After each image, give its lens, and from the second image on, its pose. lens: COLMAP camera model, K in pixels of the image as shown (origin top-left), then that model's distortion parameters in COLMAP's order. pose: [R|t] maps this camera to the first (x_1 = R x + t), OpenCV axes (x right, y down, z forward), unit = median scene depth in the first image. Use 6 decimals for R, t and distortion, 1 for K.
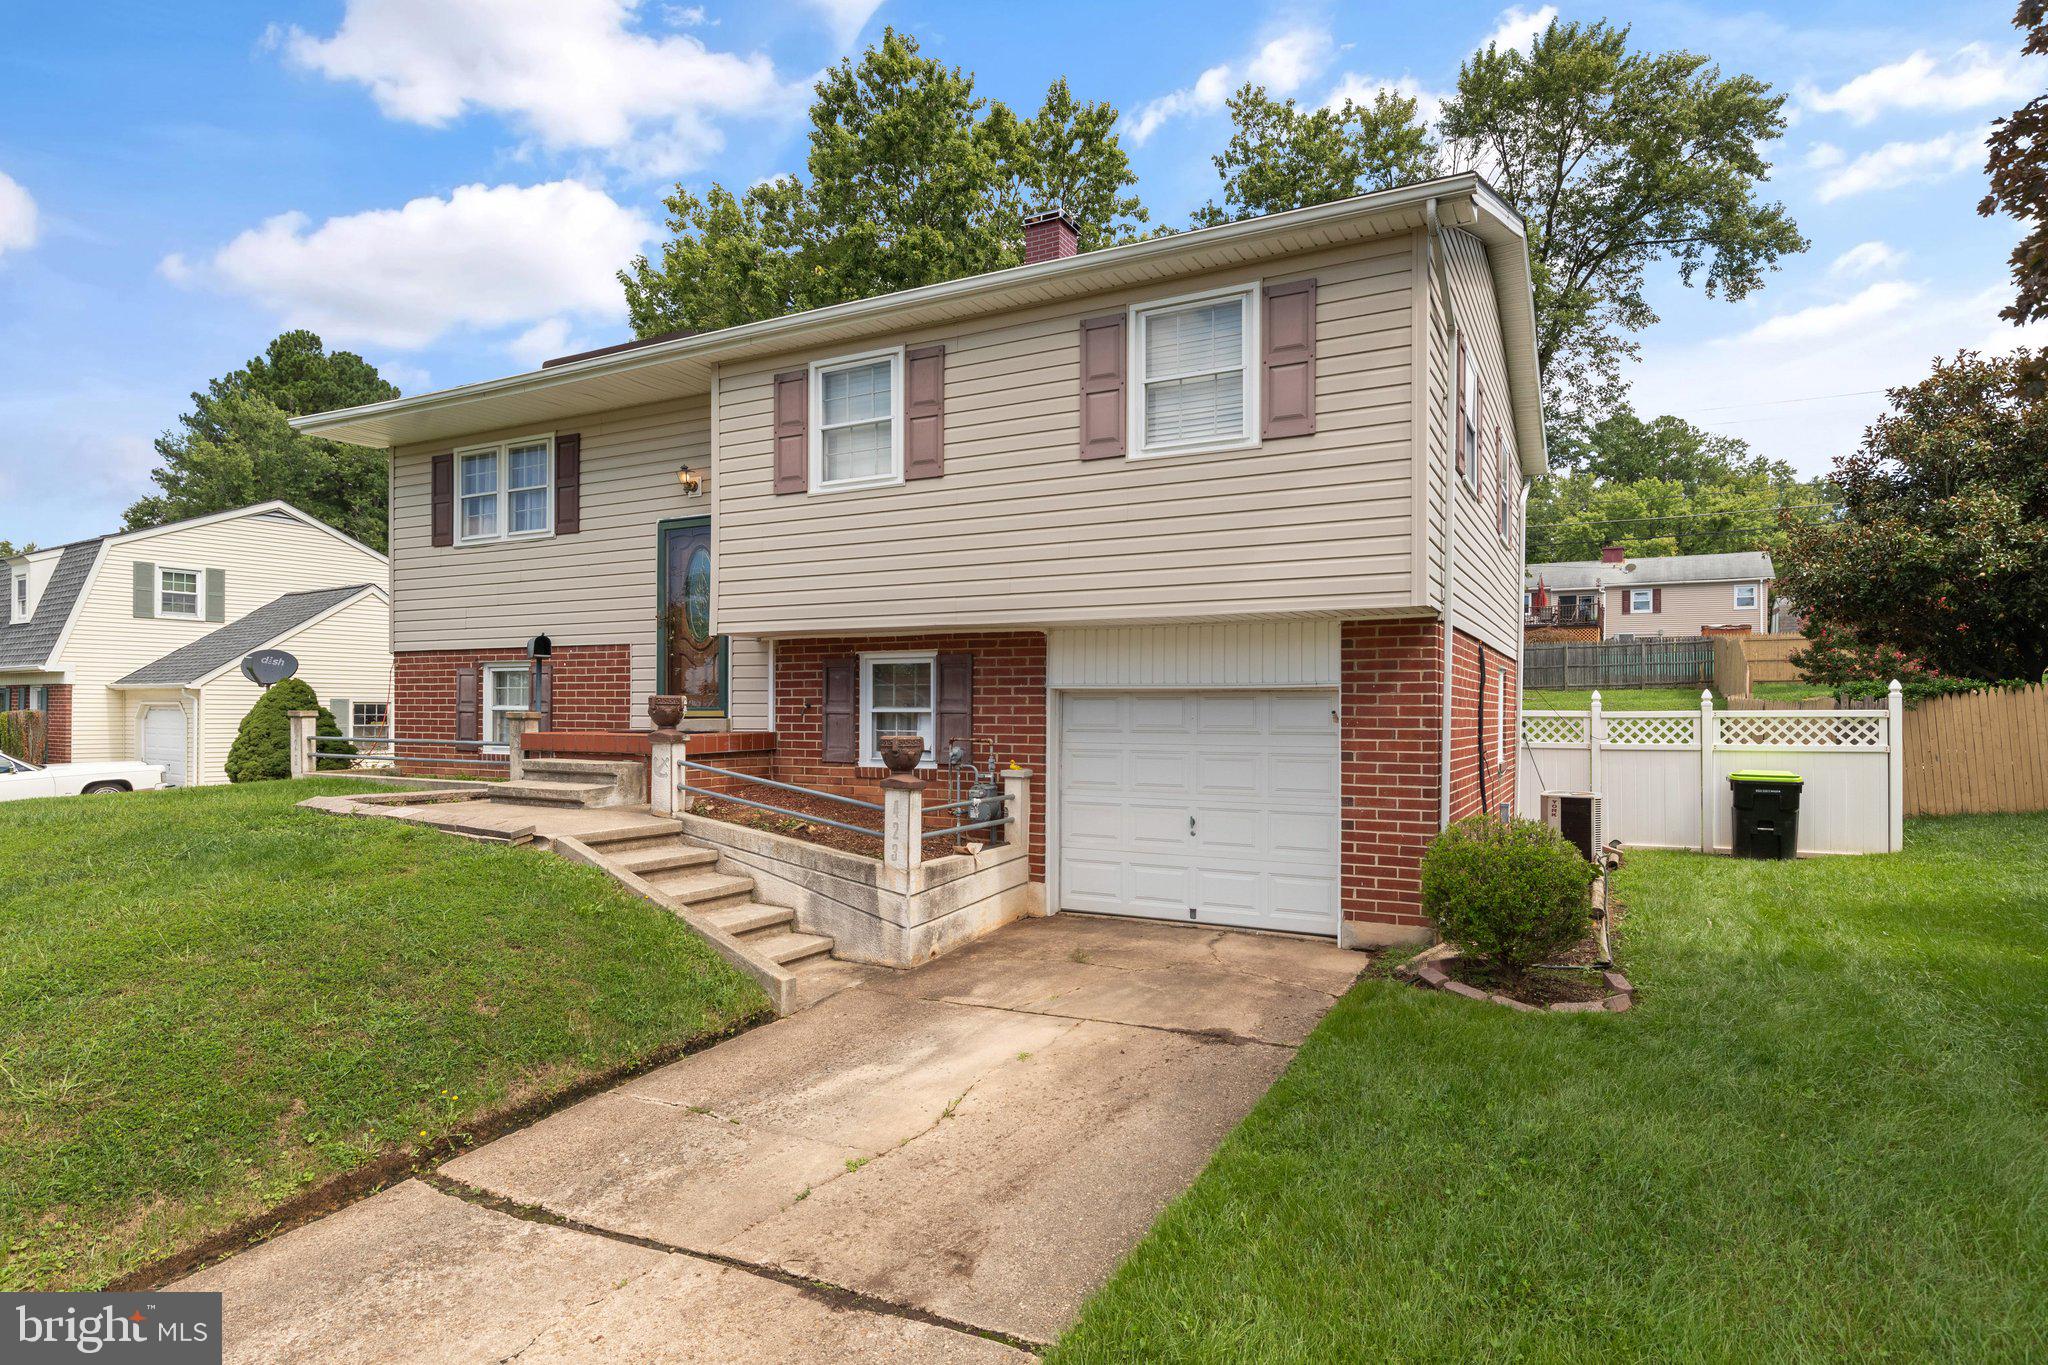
lens RADIAL K [[1088.3, 0, 1024.0], [0, 1088.3, 682.5], [0, 0, 1]] dist [-0.006716, -0.000652]
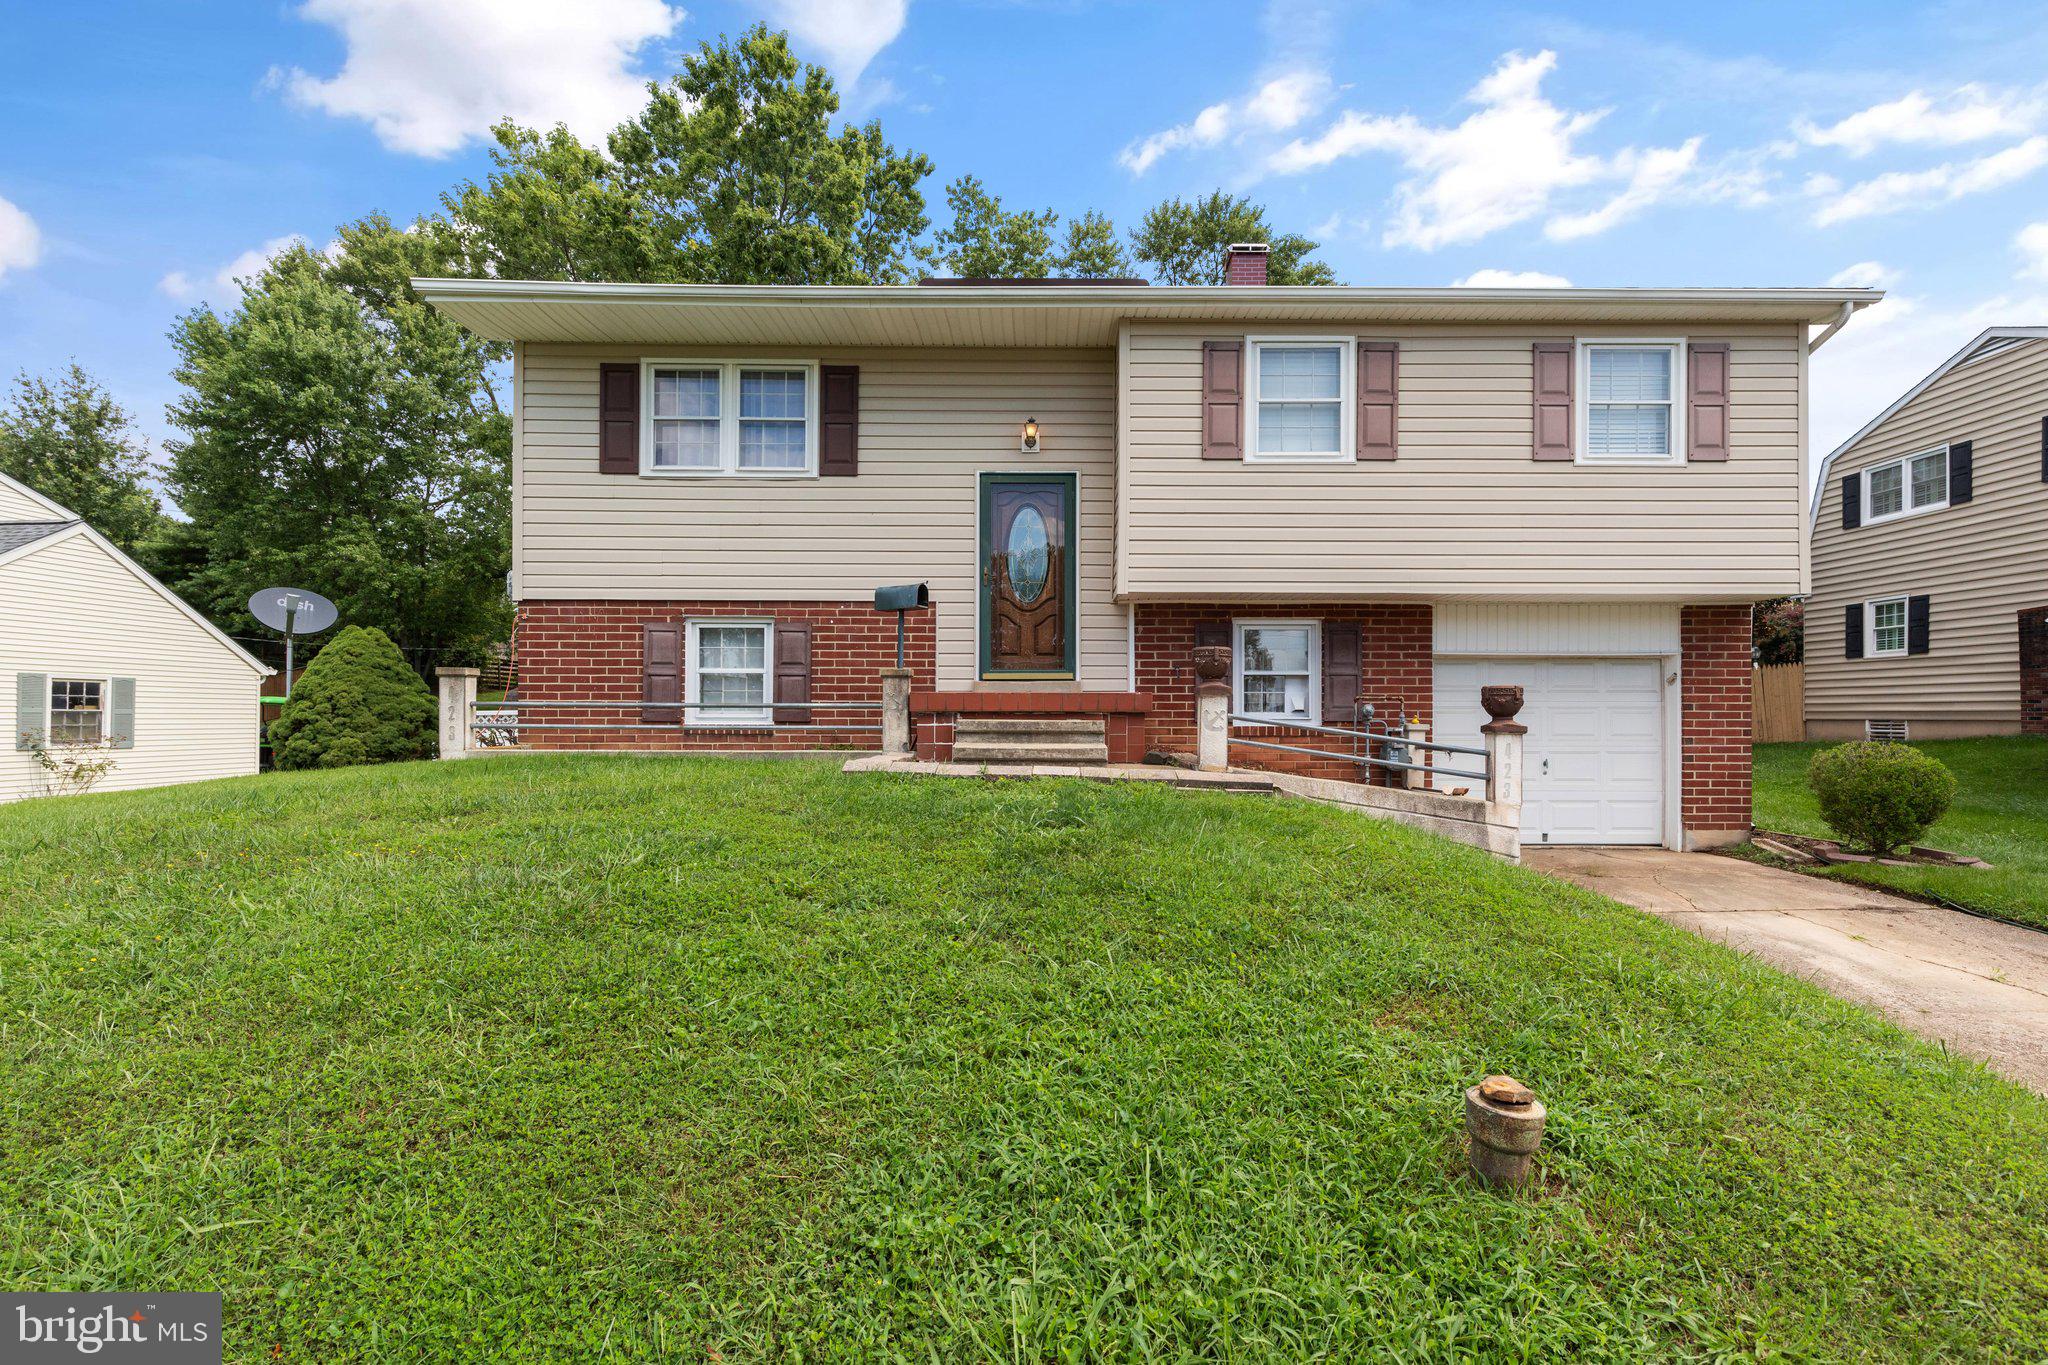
lens RADIAL K [[927.4, 0, 1024.0], [0, 927.4, 682.5], [0, 0, 1]] dist [0.001812, 0.000138]
pose [[0.882480, 0.015106, 0.470108, -0.797376], [-0.010913, 0.999873, -0.011642, 0.050294], [-0.470224, 0.005143, 0.882532, 0.318132]]
